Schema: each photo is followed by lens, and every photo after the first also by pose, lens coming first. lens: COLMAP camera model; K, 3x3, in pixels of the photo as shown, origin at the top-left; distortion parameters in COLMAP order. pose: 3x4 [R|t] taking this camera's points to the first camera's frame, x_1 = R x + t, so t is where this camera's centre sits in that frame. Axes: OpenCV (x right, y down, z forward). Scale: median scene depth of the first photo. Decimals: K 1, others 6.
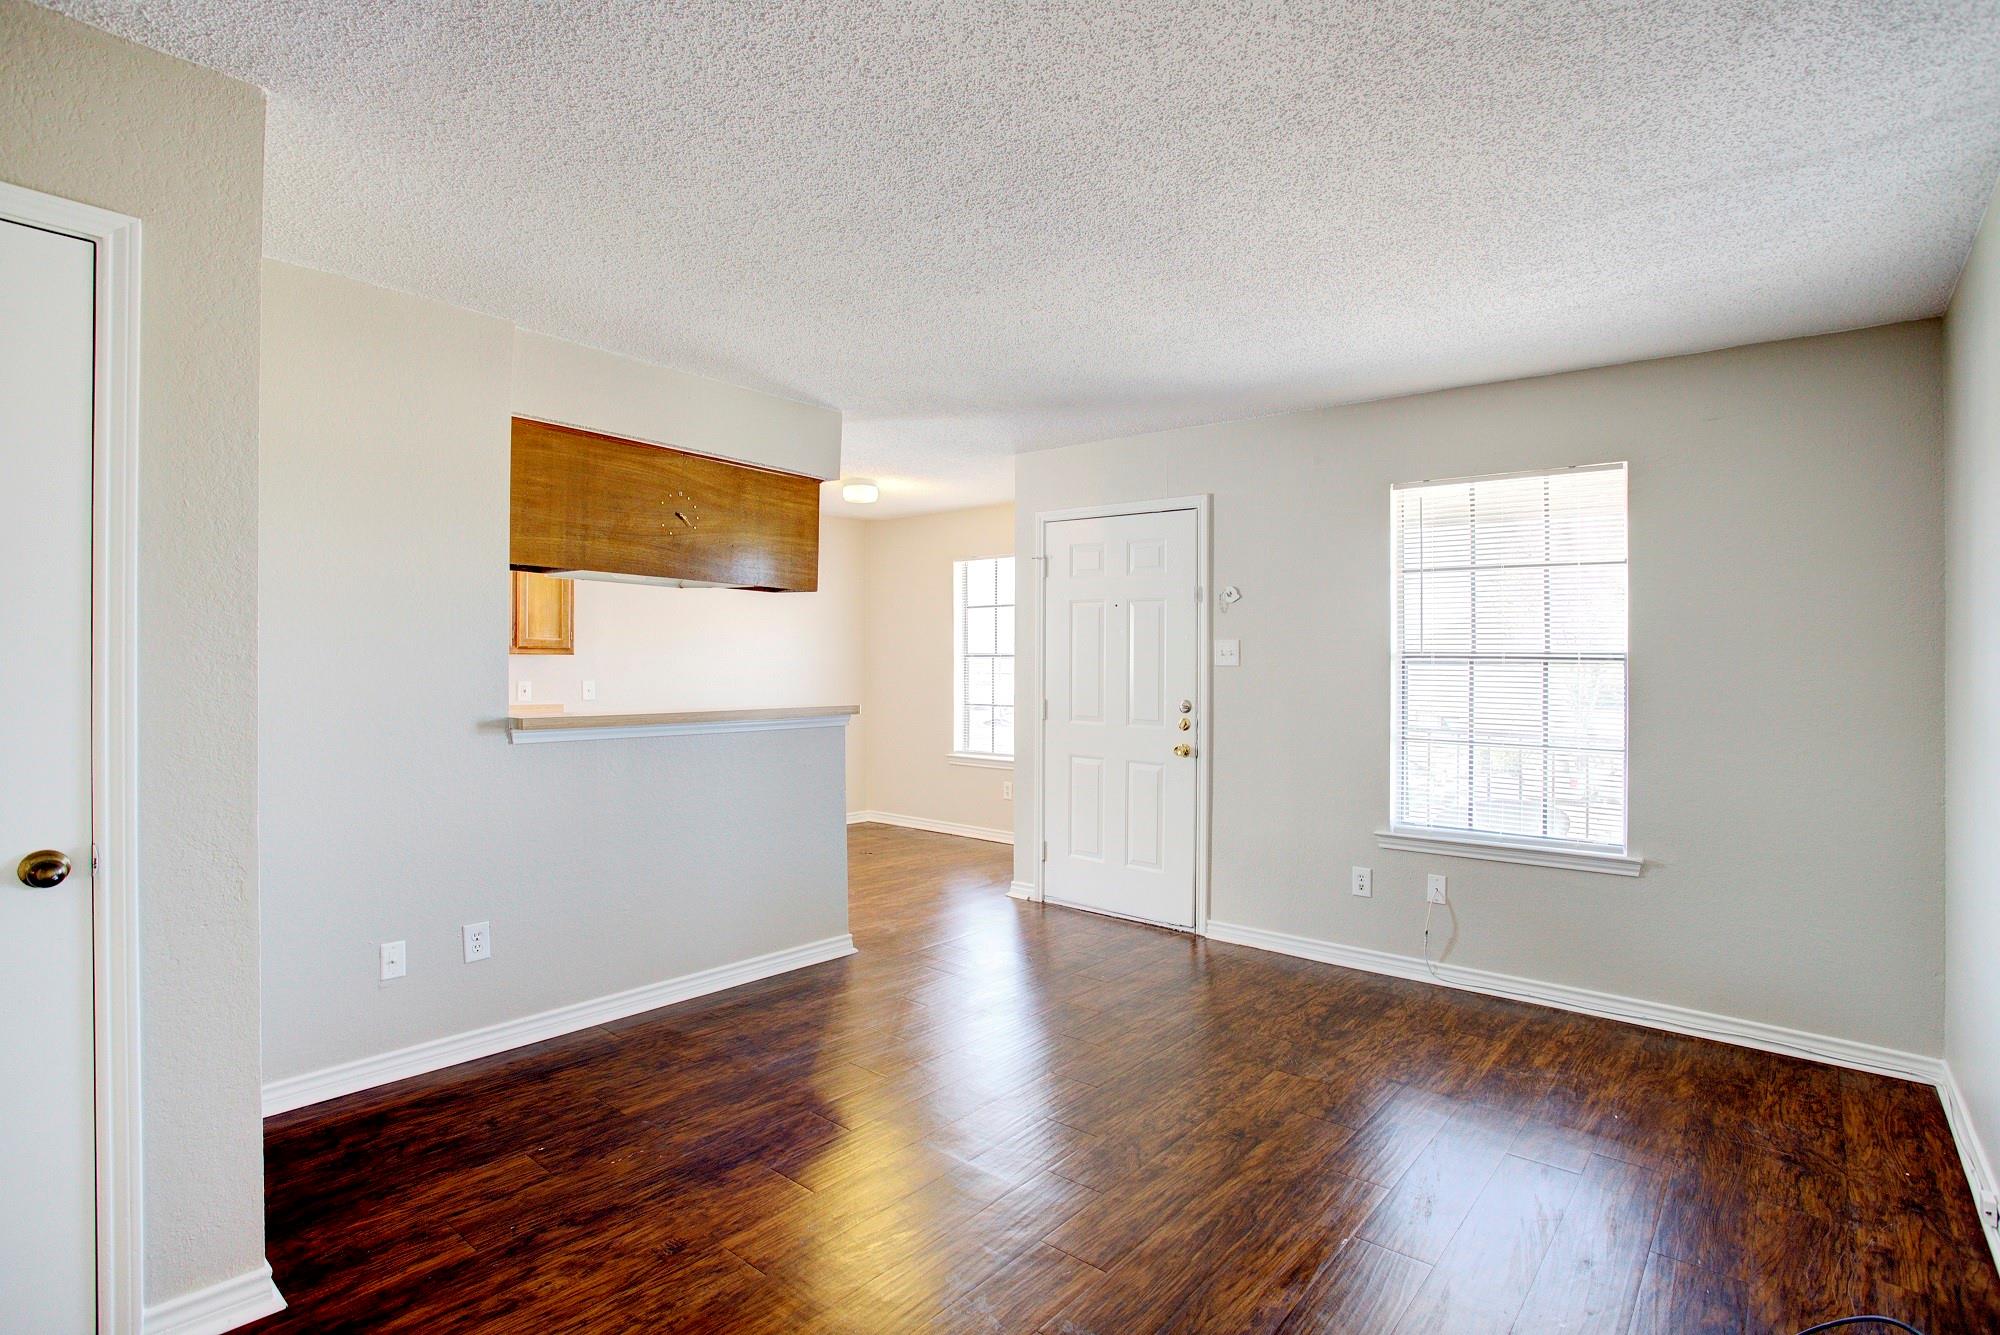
lens RADIAL K [[989.6, 0, 994.0], [0, 989.6, 683.8], [0, 0, 1]] dist [-0.059726, 0.029909]
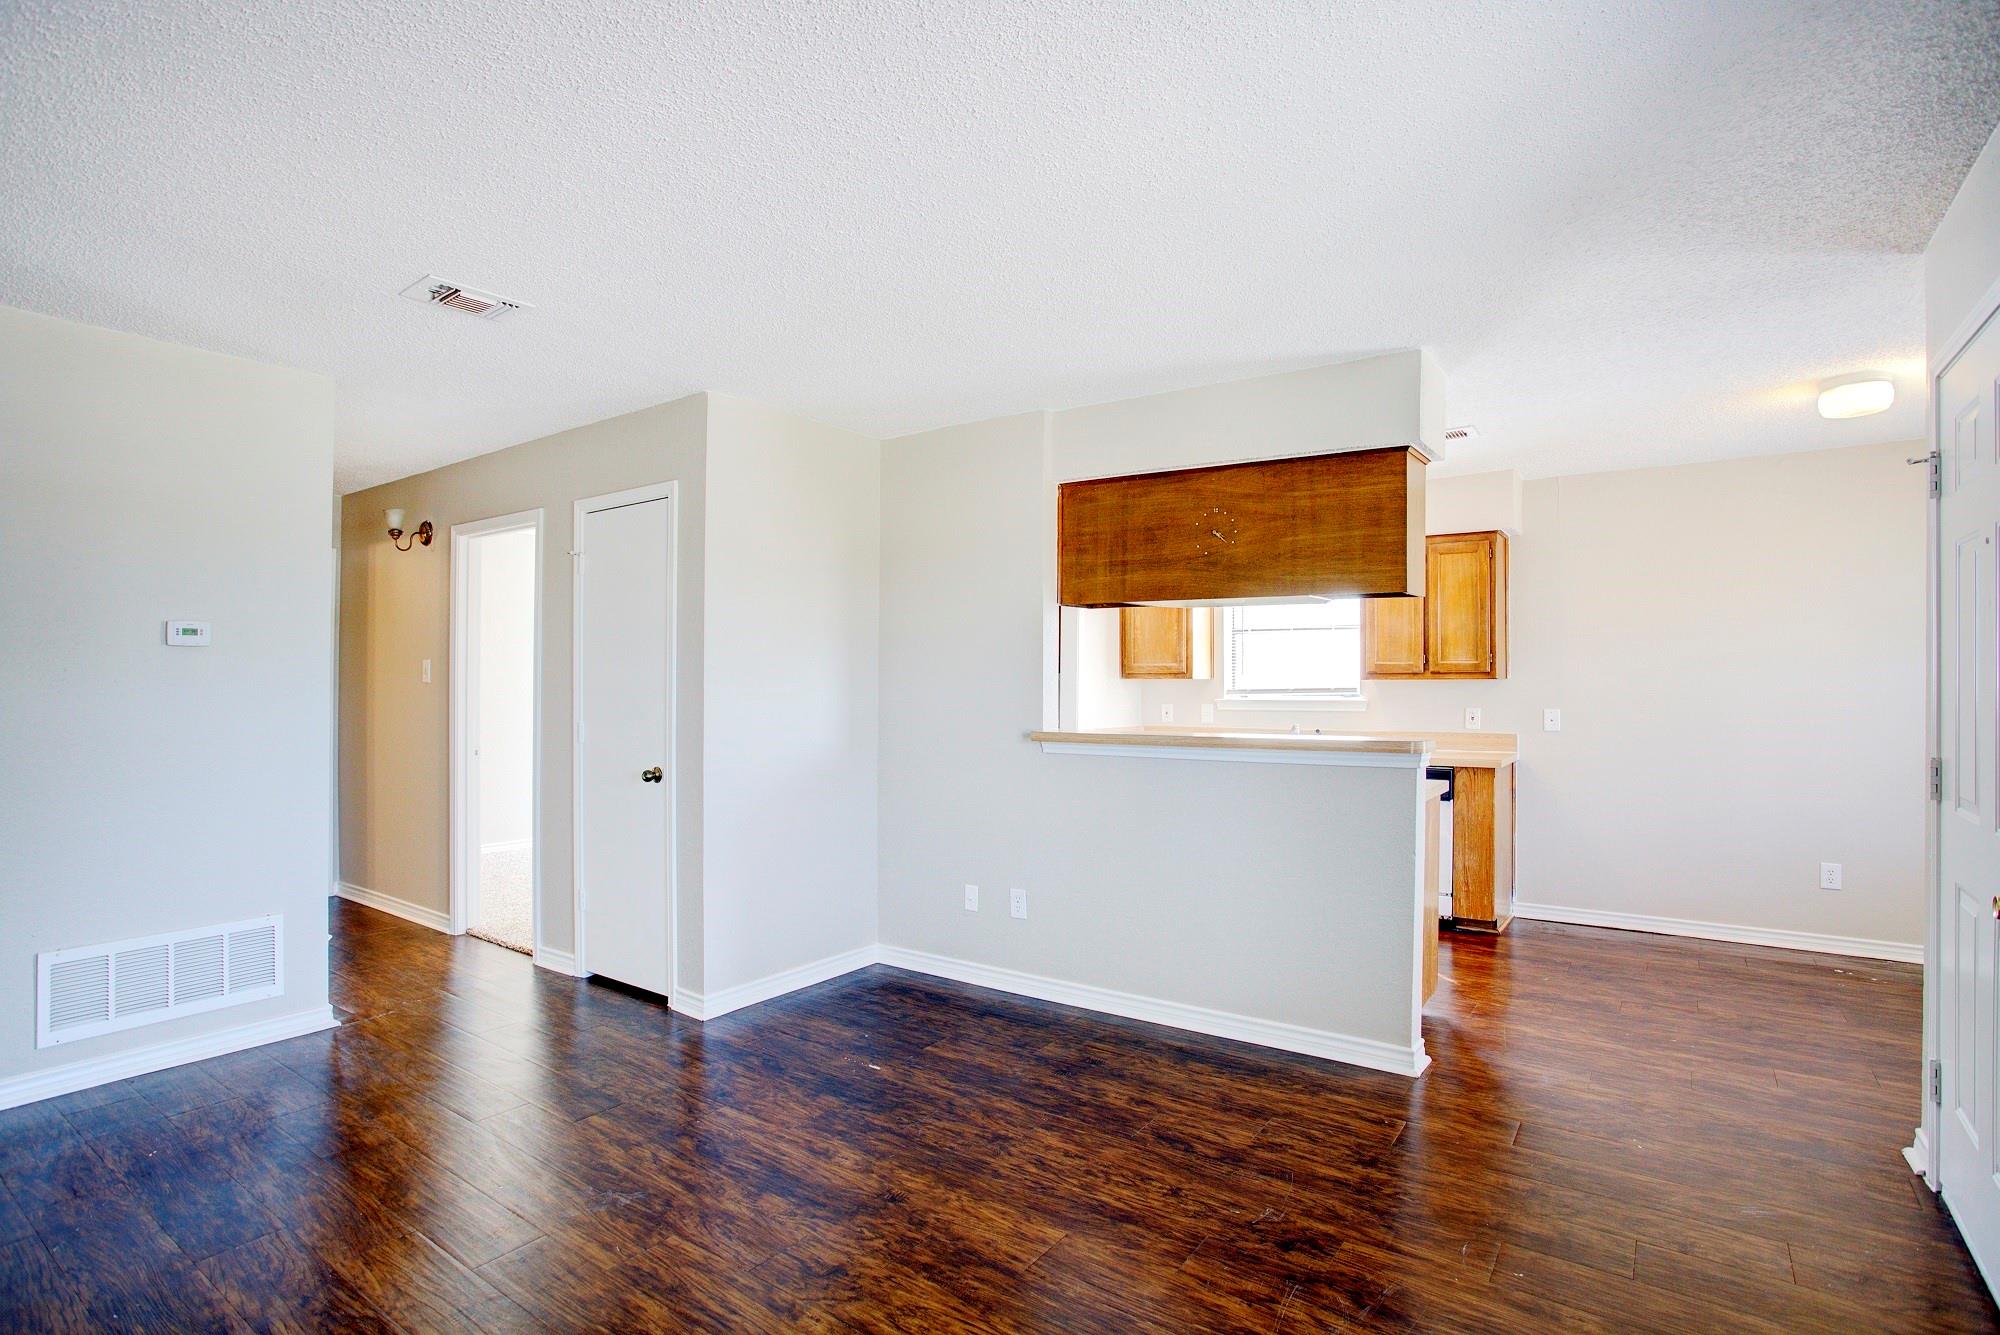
lens RADIAL K [[1022.8, 0, 1002.1], [0, 1022.8, 694.7], [0, 0, 1]] dist [-0.002088, 0.000232]
pose [[0.084813, -0.001610, -0.996396, 0.649301], [-0.022864, 0.999732, -0.003562, -0.003191], [0.996134, 0.023084, 0.084754, 0.687579]]
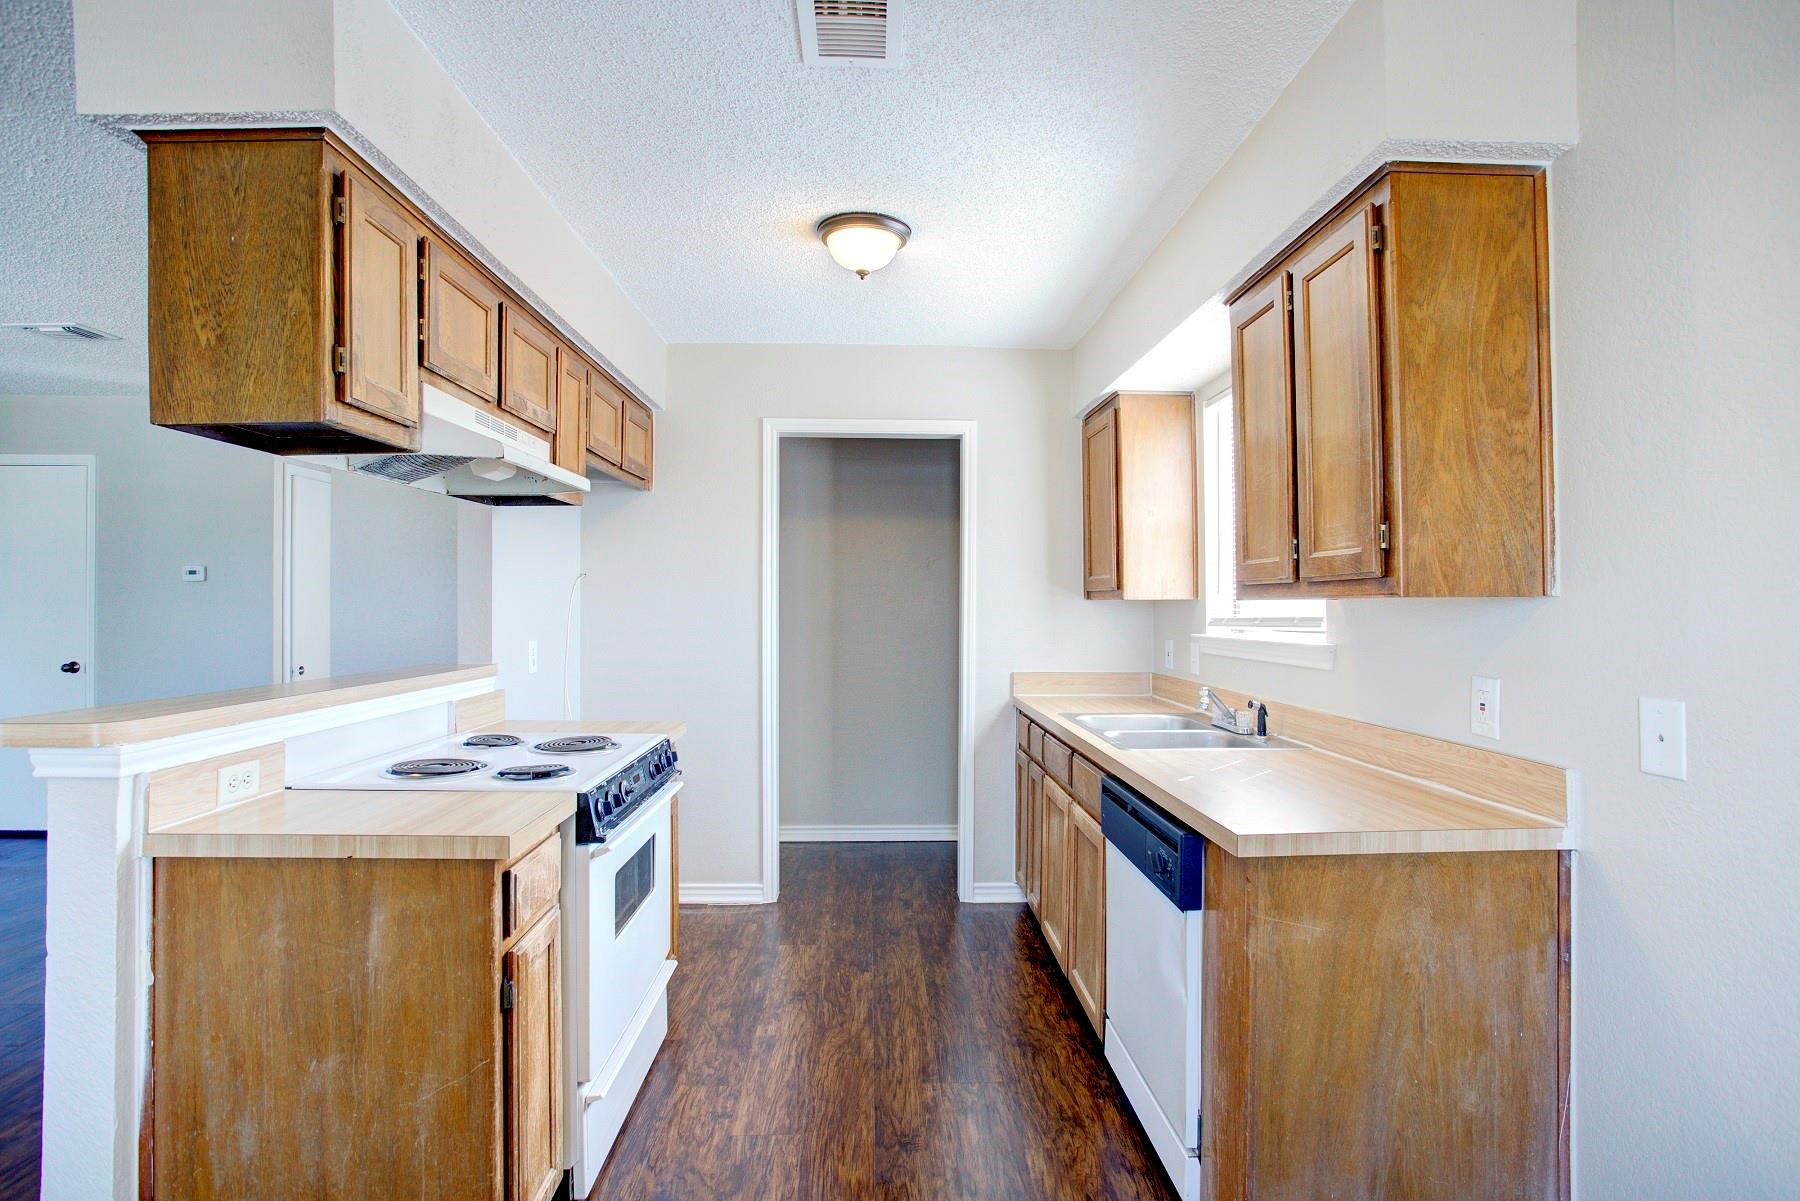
lens RADIAL K [[882.9, 0, 900.0], [0, 882.9, 600.5], [0, 0, 1]] dist [-0.000873, 0.000219]
pose [[-0.749960, -0.011242, -0.661388, -0.195300], [-0.018261, 0.999826, 0.003712, -0.038911], [0.661232, 0.014861, -0.750035, 1.587232]]
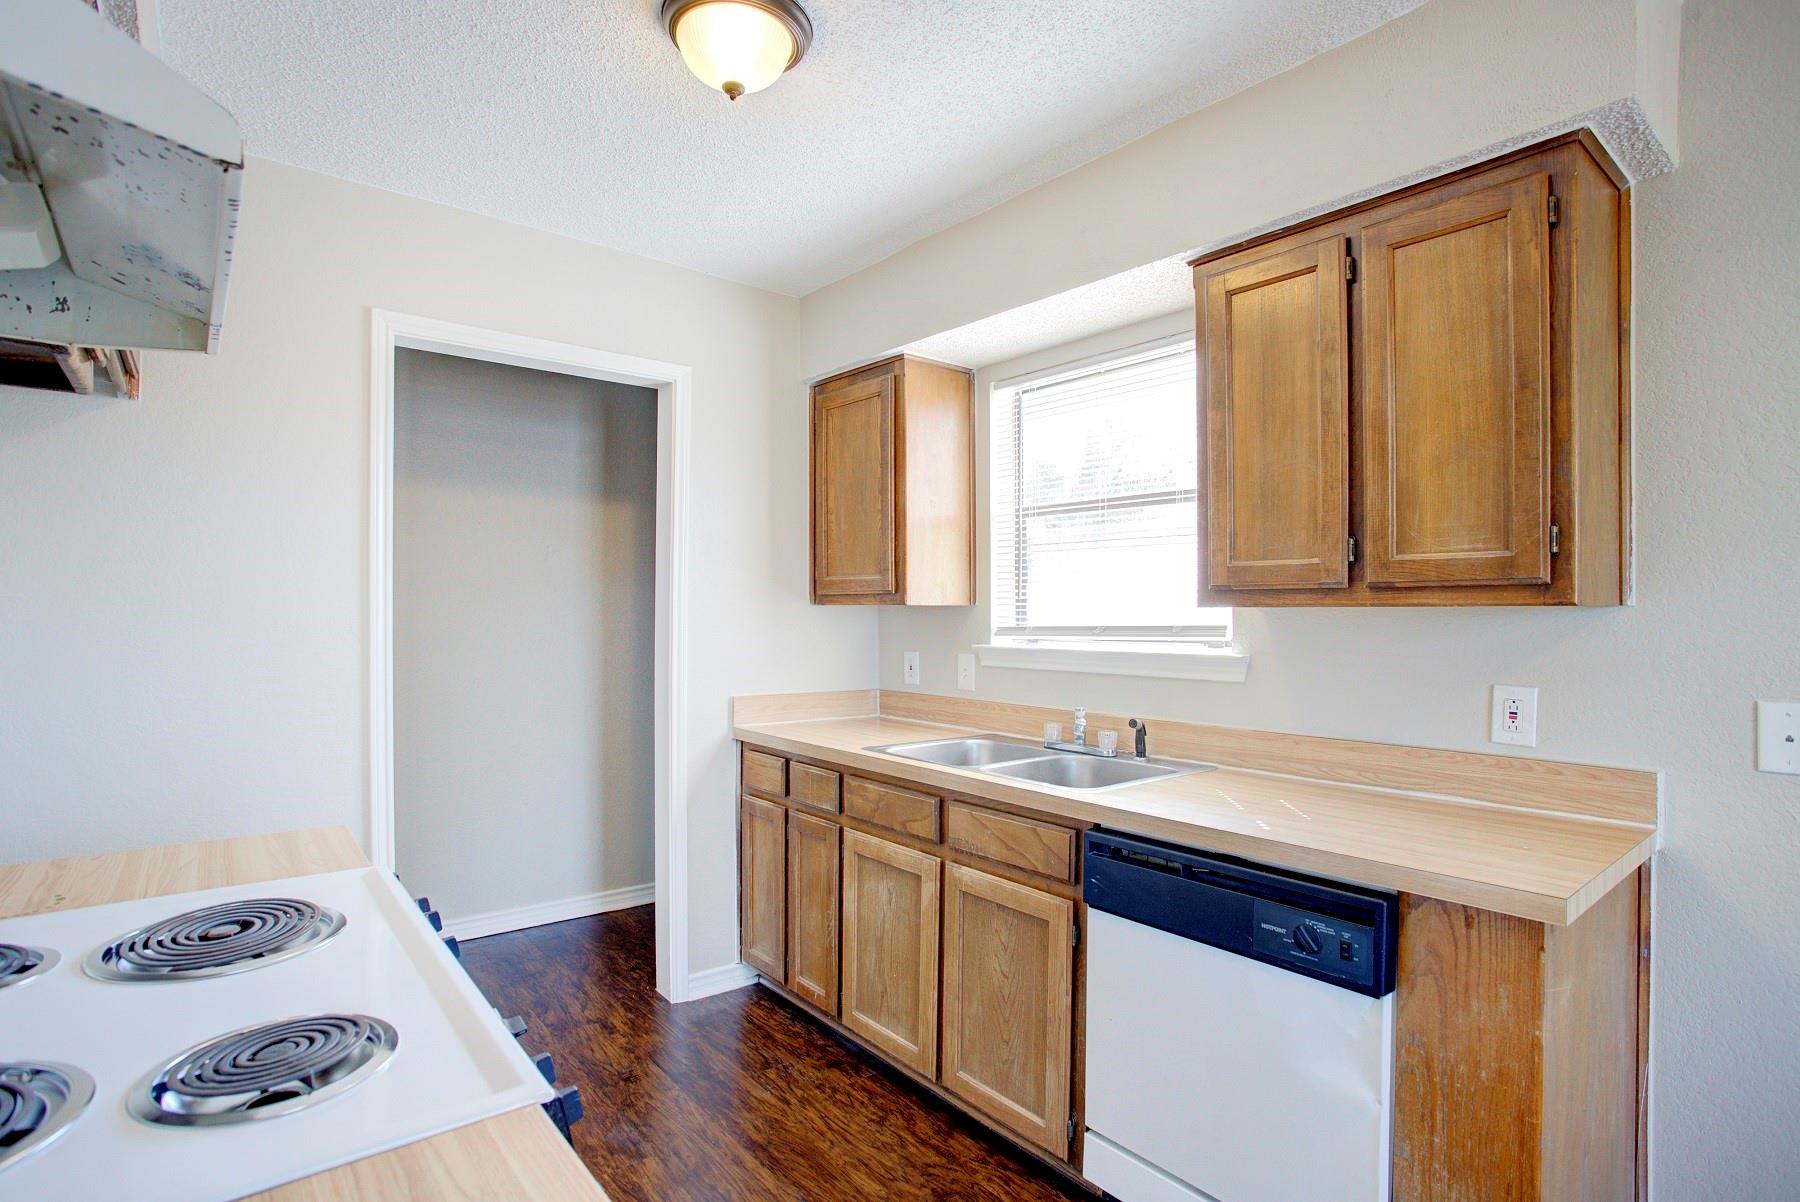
lens RADIAL K [[890.6, 0, 894.6], [0, 890.6, 615.7], [0, 0, 1]] dist [-0.059726, 0.029909]
pose [[-0.204151, -0.004348, -0.978930, -0.215668], [-0.024150, 0.999708, 0.000596, -0.032258], [0.978642, 0.023763, -0.204196, 1.240933]]
